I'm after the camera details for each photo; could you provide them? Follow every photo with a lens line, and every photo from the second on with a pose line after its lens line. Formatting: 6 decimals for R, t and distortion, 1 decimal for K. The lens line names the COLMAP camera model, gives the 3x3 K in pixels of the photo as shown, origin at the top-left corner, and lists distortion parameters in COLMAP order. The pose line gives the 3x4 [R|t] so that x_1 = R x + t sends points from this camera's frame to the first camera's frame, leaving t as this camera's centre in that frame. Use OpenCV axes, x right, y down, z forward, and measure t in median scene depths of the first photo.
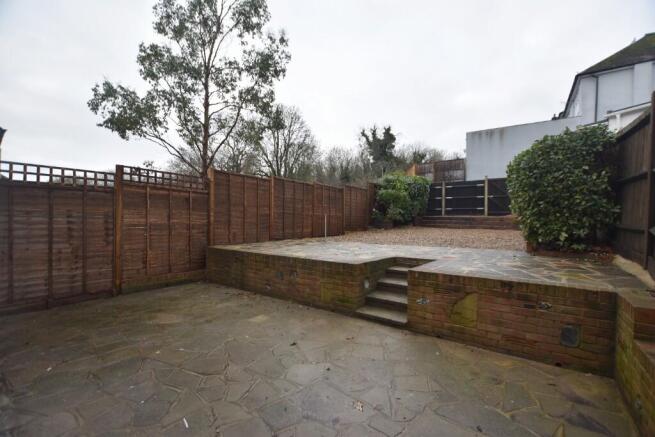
lens RADIAL K [[290.7, 0, 327.5], [0, 290.7, 218.5], [0, 0, 1]] dist [-0.035529, 0.006400]
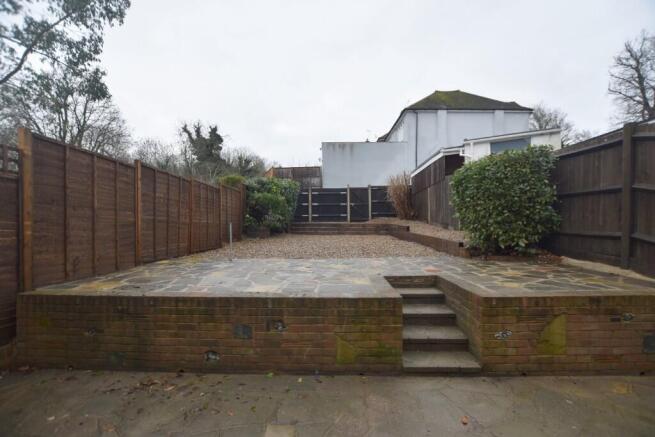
lens RADIAL K [[290.7, 0, 327.5], [0, 290.7, 218.5], [0, 0, 1]] dist [-0.035529, 0.006400]
pose [[0.816094, 0.001020, 0.577918, -0.142187], [0.009987, 0.999824, -0.015867, -0.006425], [-0.577833, 0.018721, 0.815940, 0.175191]]
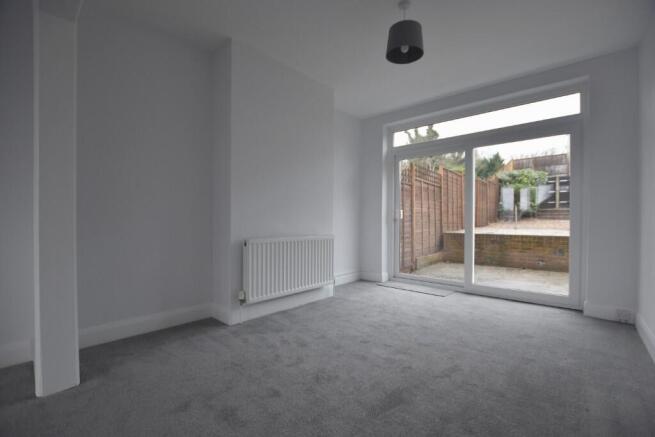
lens RADIAL K [[290.7, 0, 327.5], [0, 290.7, 218.5], [0, 0, 1]] dist [-0.035529, 0.006400]
pose [[0.998082, -0.007993, -0.061383, -0.424935], [0.008408, 0.999944, 0.006496, 0.015121], [0.061328, -0.006999, 0.998093, -0.102484]]
